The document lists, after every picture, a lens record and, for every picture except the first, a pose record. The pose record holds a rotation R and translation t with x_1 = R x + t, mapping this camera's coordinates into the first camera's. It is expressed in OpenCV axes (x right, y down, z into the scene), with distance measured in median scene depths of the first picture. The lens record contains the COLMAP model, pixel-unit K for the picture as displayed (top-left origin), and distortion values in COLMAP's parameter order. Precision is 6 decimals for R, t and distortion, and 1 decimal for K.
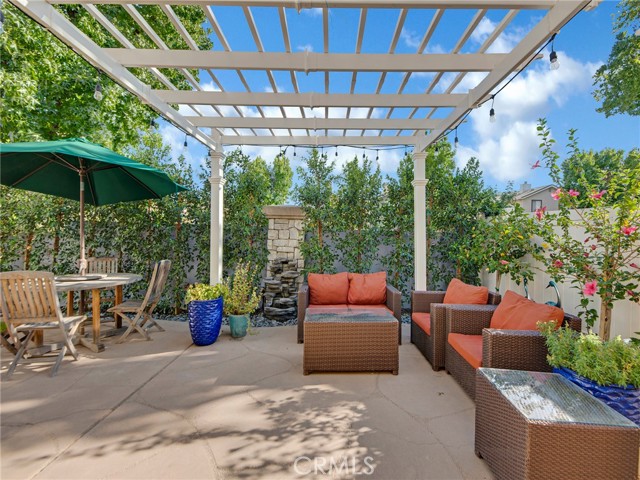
lens RADIAL K [[261.0, 0, 325.8], [0, 261.0, 232.0], [0, 0, 1]] dist [0.002110, 0.000279]
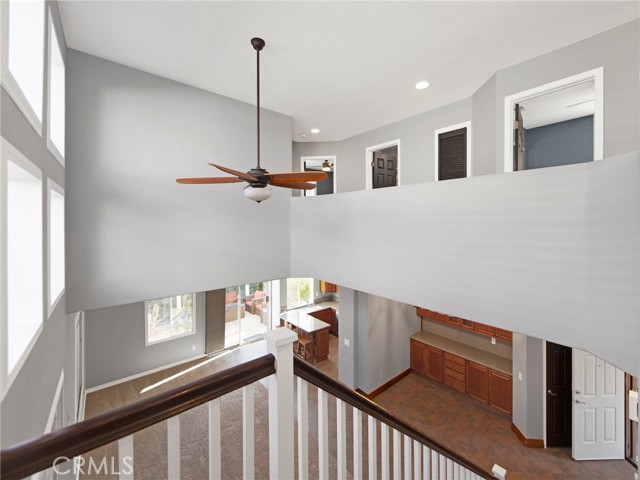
lens RADIAL K [[261.0, 0, 325.8], [0, 261.0, 232.0], [0, 0, 1]] dist [0.002110, 0.000279]
pose [[0.752492, -0.052912, 0.656473, -0.875988], [0.013108, 0.997773, 0.065396, -0.661356], [-0.658471, -0.040605, 0.751510, -1.815584]]
